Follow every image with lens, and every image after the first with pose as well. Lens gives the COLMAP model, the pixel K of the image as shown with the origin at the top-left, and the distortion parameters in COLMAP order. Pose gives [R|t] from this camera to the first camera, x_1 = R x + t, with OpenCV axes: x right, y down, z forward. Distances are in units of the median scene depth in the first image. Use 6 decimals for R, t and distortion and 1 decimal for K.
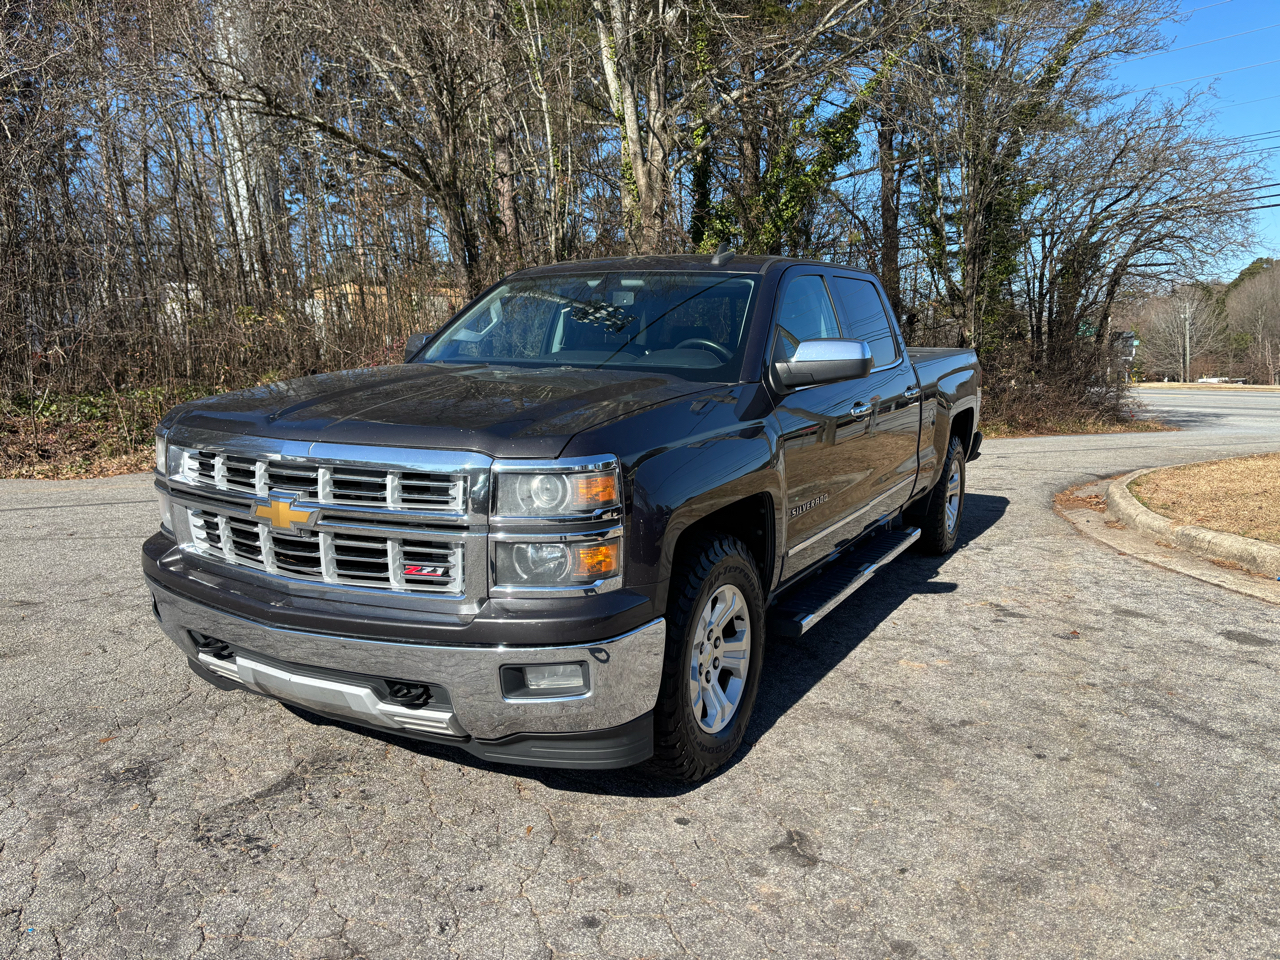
lens RADIAL K [[960.7, 0, 649.7], [0, 960.7, 484.1], [0, 0, 1]] dist [0.050208, -0.052397]
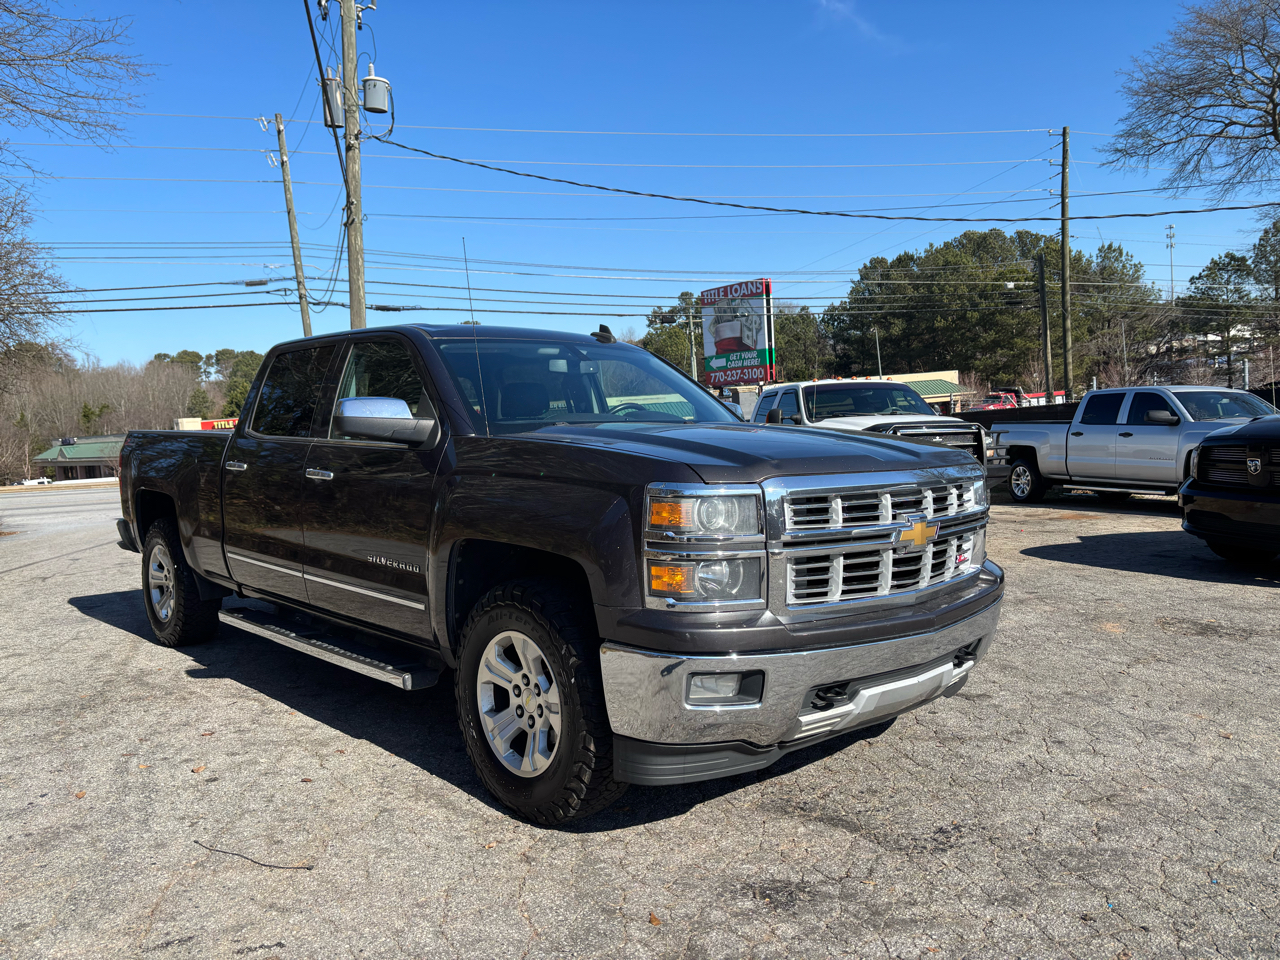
lens RADIAL K [[960.7, 0, 629.5], [0, 960.7, 483.7], [0, 0, 1]] dist [0.050208, -0.052397]
pose [[0.336627, -0.066133, 0.939313, -1.437806], [0.167145, 0.985887, 0.009512, -0.087918], [-0.926685, 0.153799, 0.342929, 0.831289]]
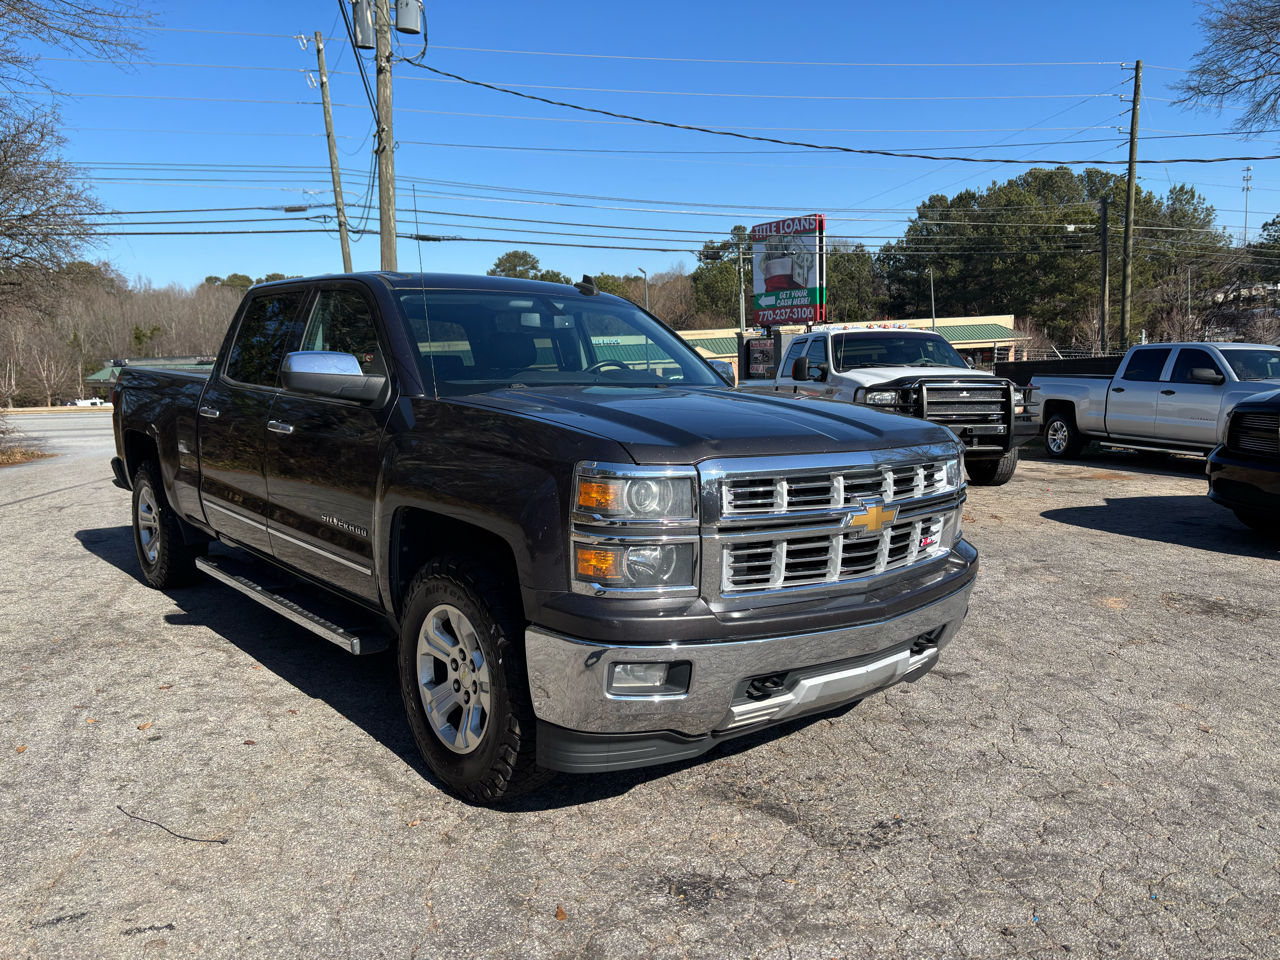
lens RADIAL K [[960.7, 0, 646.8], [0, 960.7, 492.0], [0, 0, 1]] dist [0.050208, -0.052397]
pose [[0.367431, -0.124753, 0.921646, -1.346222], [0.138744, 0.987227, 0.078317, -0.108835], [-0.919644, 0.099097, 0.380046, 0.743119]]
